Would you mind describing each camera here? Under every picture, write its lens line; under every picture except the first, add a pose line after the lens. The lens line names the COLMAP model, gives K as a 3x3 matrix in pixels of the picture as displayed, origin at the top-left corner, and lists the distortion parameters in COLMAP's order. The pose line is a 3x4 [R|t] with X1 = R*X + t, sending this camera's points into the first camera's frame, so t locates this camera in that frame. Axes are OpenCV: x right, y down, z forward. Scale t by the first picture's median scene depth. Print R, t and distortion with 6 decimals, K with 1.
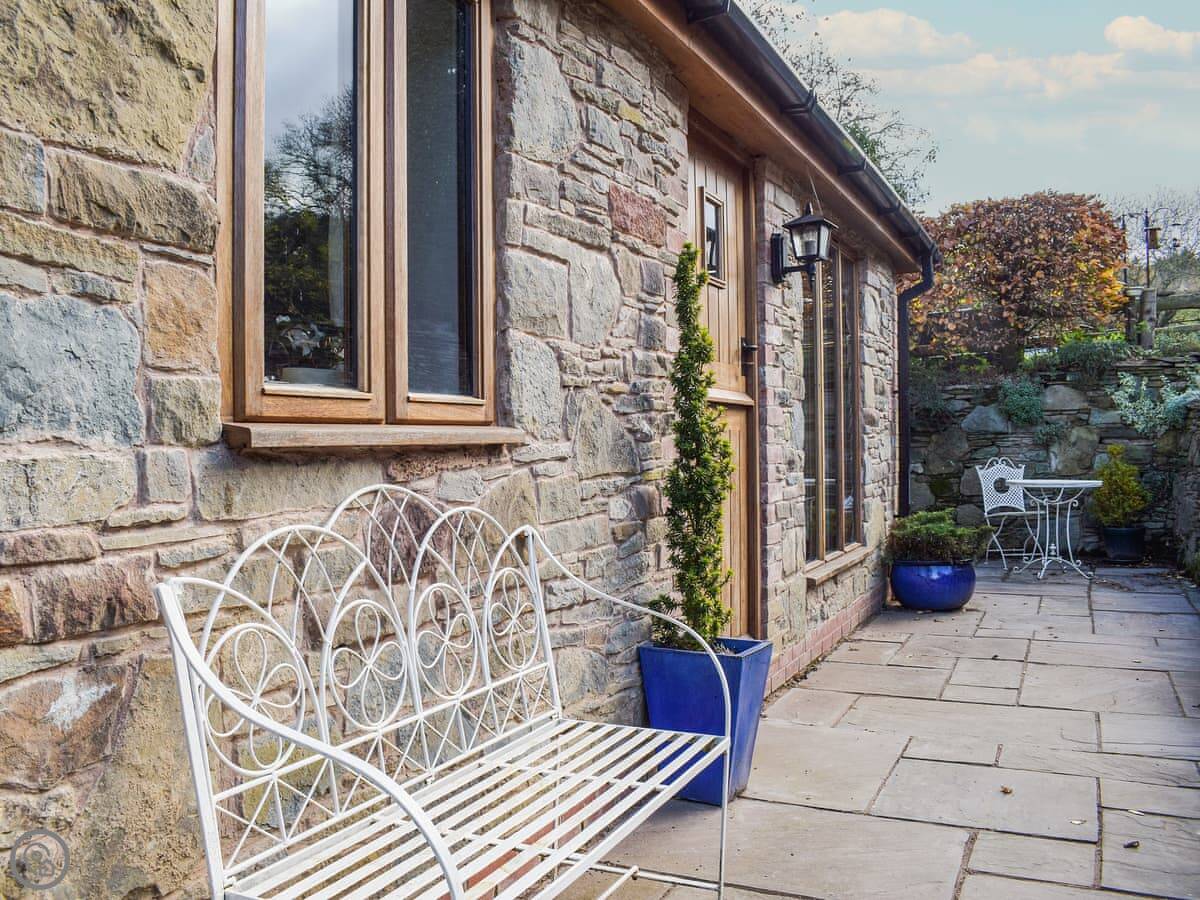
lens RADIAL K [[1041.7, 0, 543.0], [0, 1041.7, 451.9], [0, 0, 1]] dist [-0.085925, 0.008926]
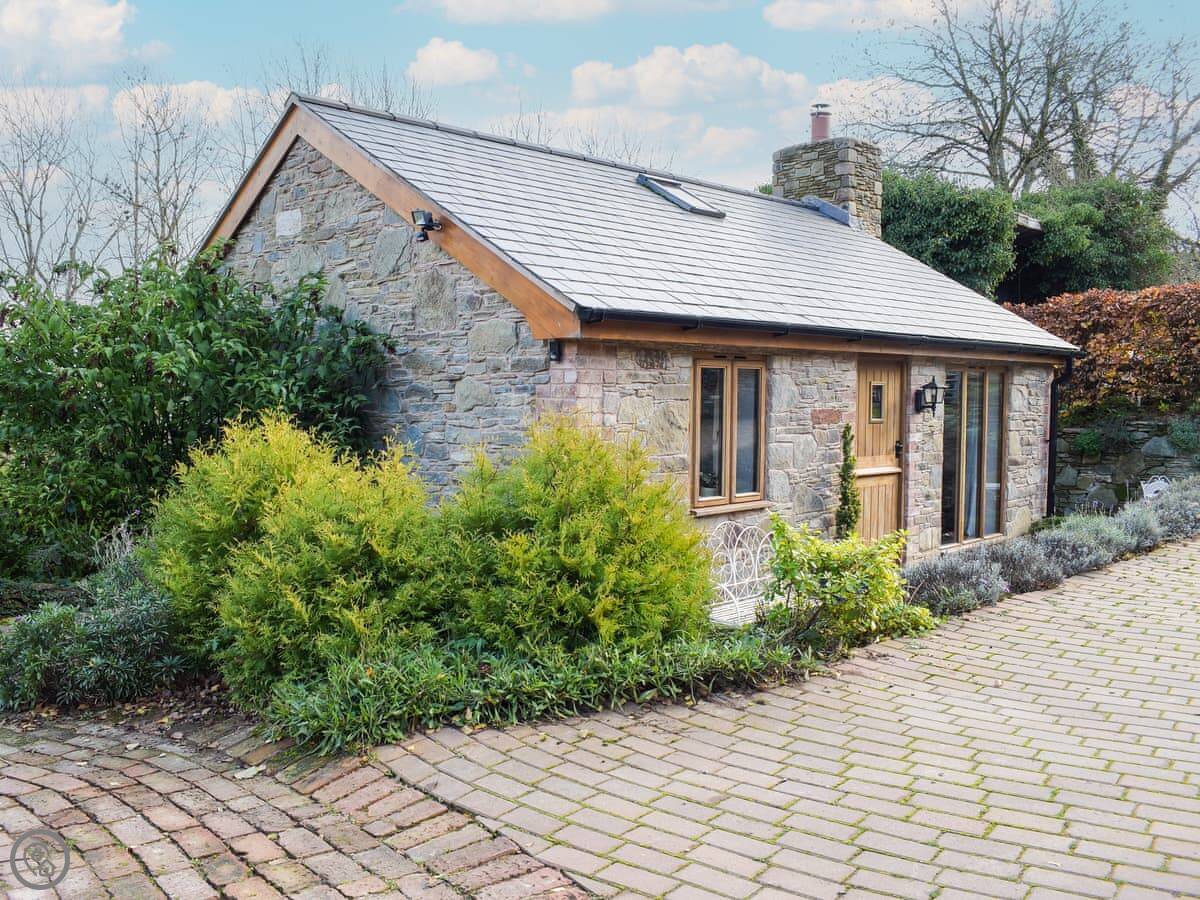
lens RADIAL K [[1041.7, 0, 543.0], [0, 1041.7, 451.9], [0, 0, 1]] dist [-0.085925, 0.008926]
pose [[0.942595, 0.032385, -0.332363, 0.287136], [-0.014628, 0.998335, 0.055791, -0.264939], [0.333616, -0.047727, 0.941500, -1.725936]]
